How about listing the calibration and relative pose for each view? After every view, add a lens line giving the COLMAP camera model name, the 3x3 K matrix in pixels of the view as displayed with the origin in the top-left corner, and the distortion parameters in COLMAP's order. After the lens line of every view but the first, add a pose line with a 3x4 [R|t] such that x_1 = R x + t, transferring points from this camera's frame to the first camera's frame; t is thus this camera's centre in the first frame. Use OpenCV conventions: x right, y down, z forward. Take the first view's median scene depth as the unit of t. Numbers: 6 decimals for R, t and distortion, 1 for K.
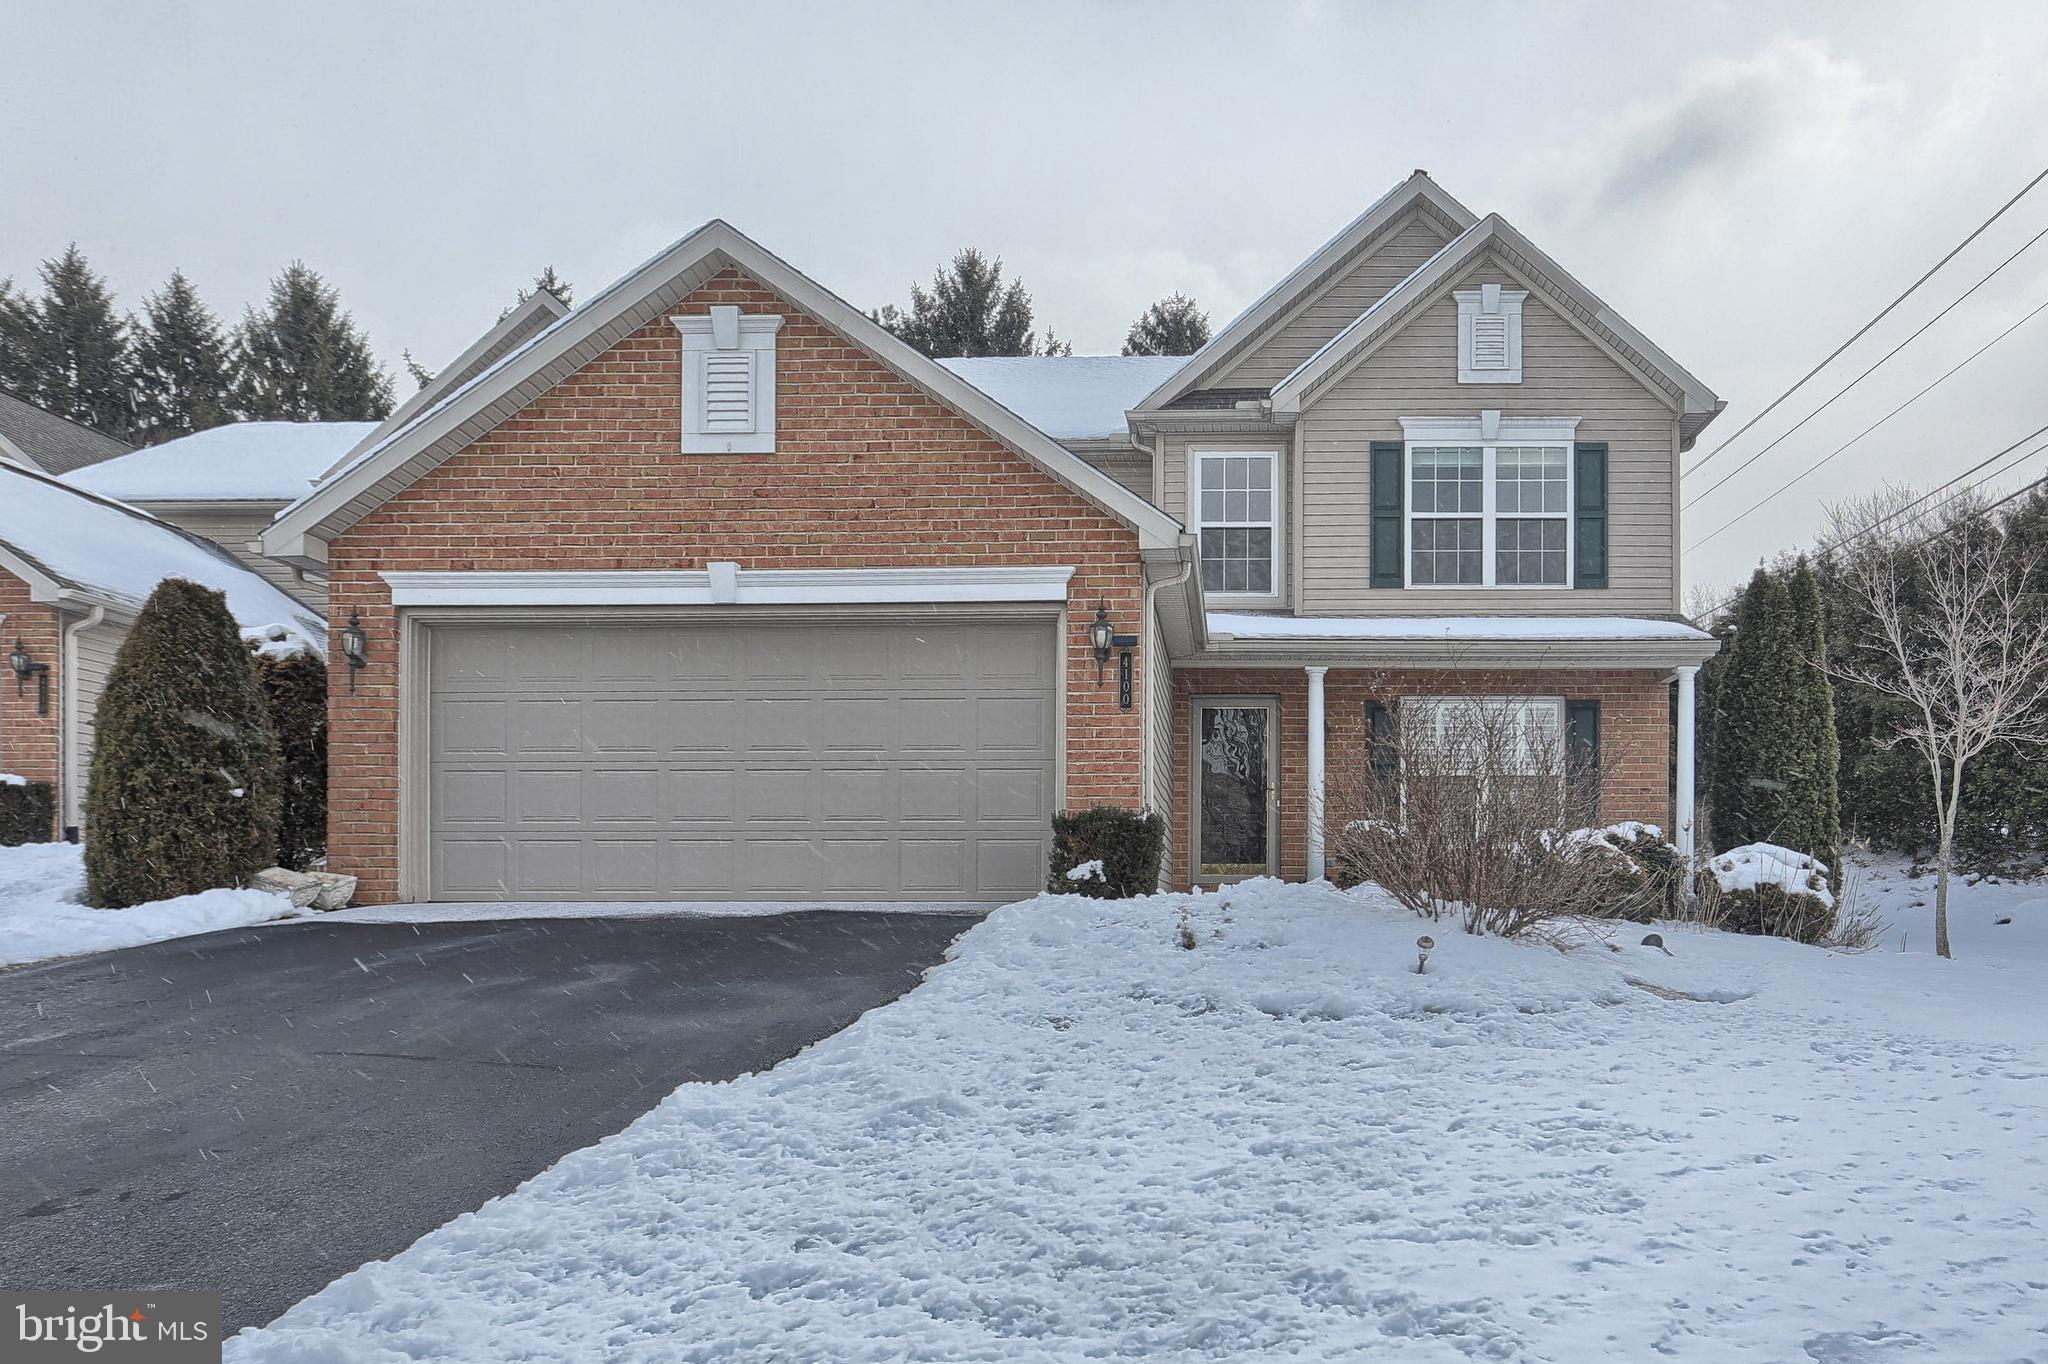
lens RADIAL K [[1284.4, 0, 1162.0], [0, 1284.4, 734.2], [0, 0, 1]] dist [-0.020671, -0.000415]
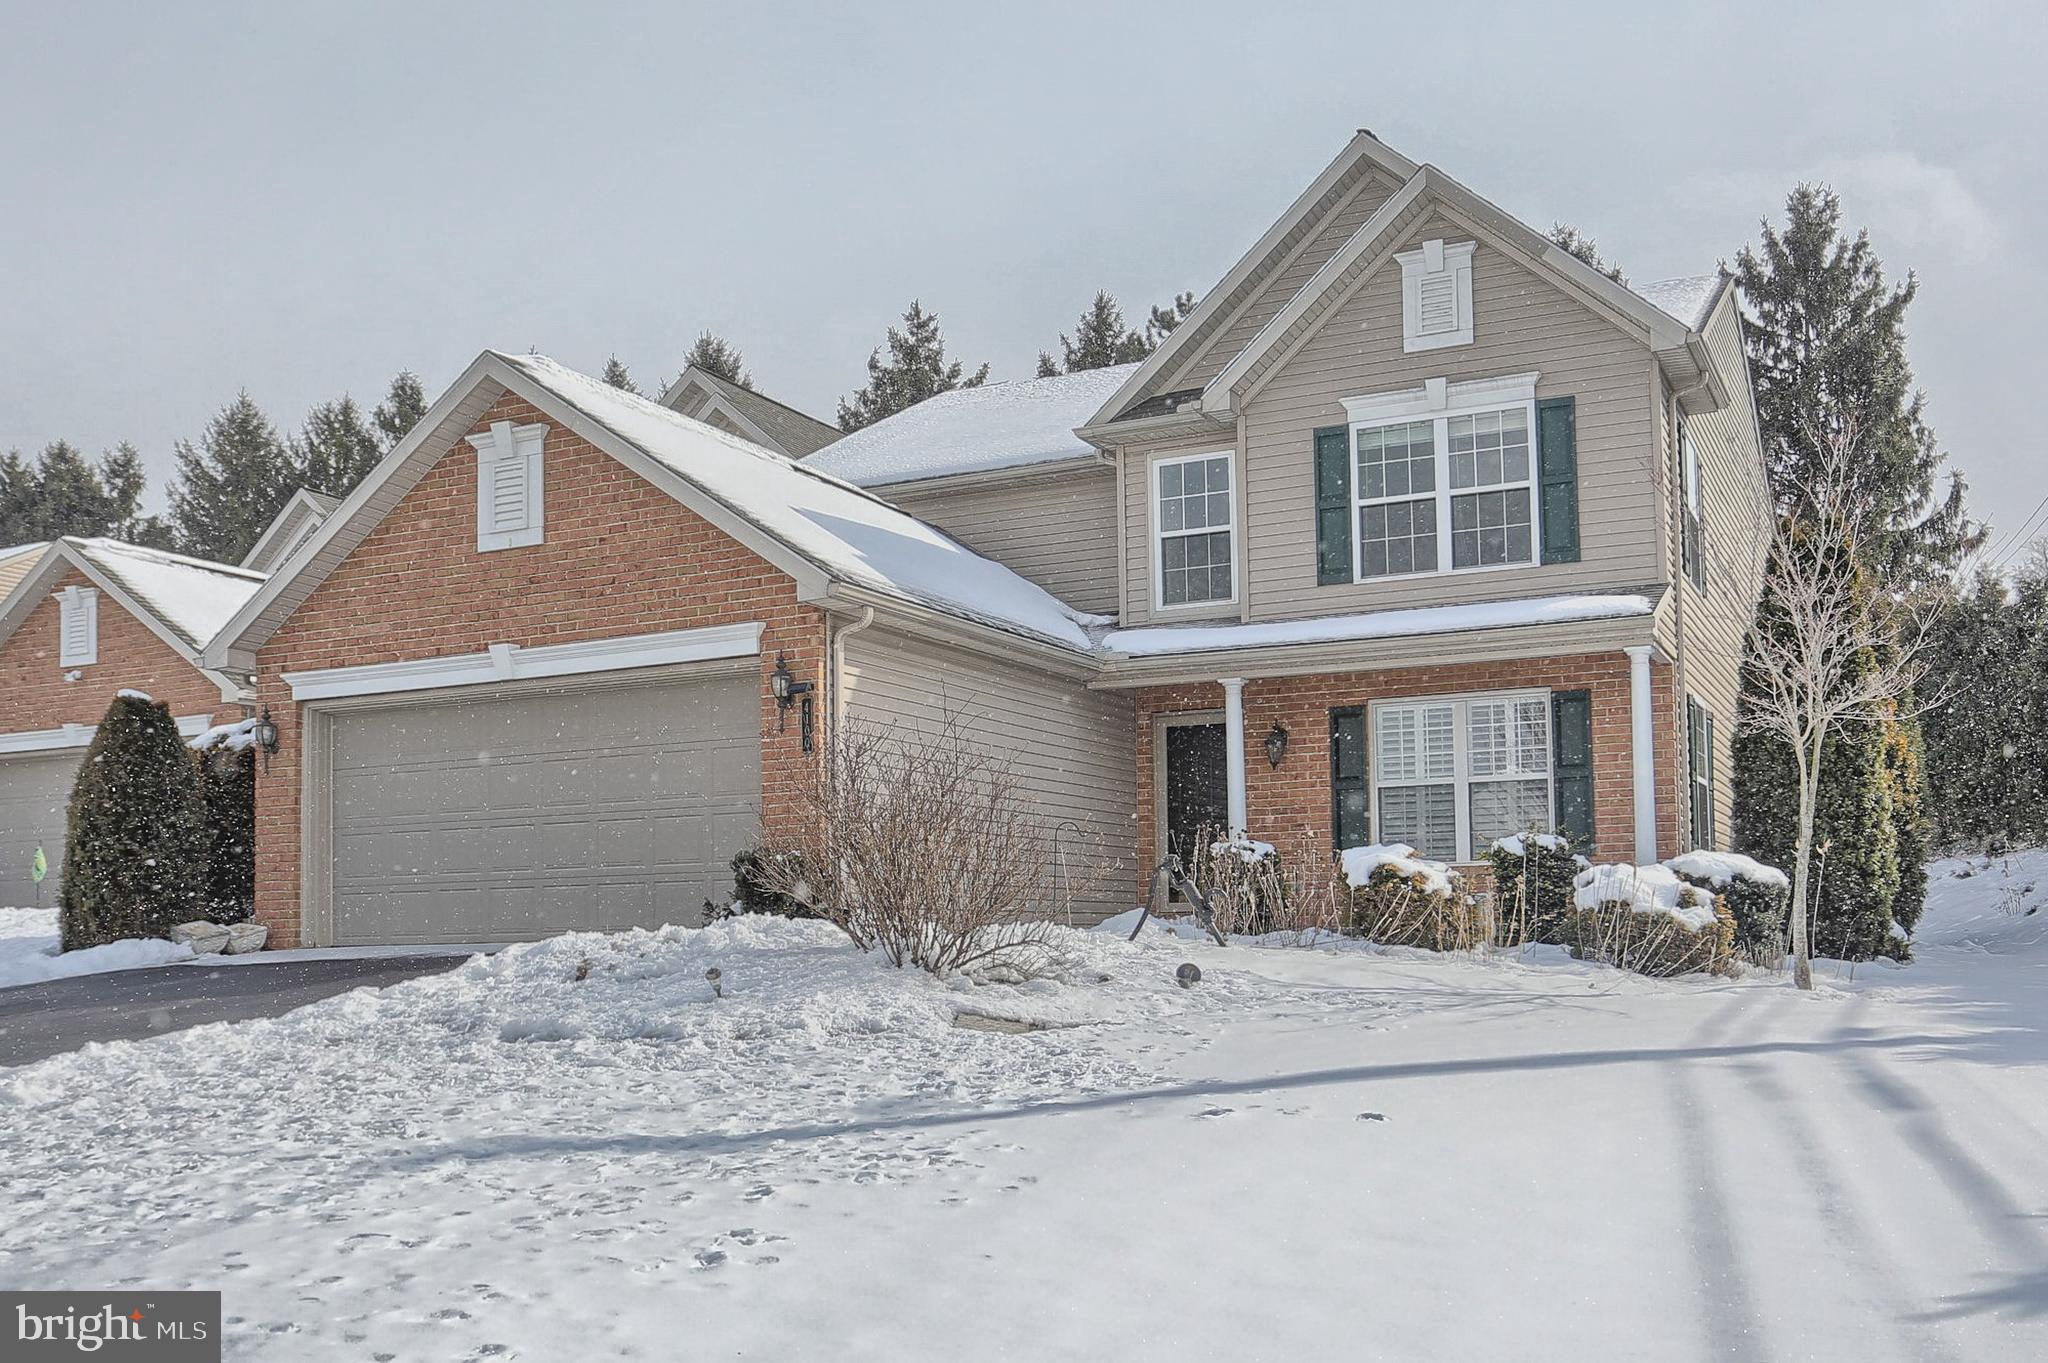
lens RADIAL K [[1395.1, 0, 1024.0], [0, 1395.1, 681.5], [0, 0, 1]] dist [-0.026519, 0.000759]
pose [[0.944964, -0.076474, -0.318111, 0.280003], [0.060967, 0.996428, -0.058437, -0.000082], [0.321444, 0.035827, 0.946251, -0.013887]]
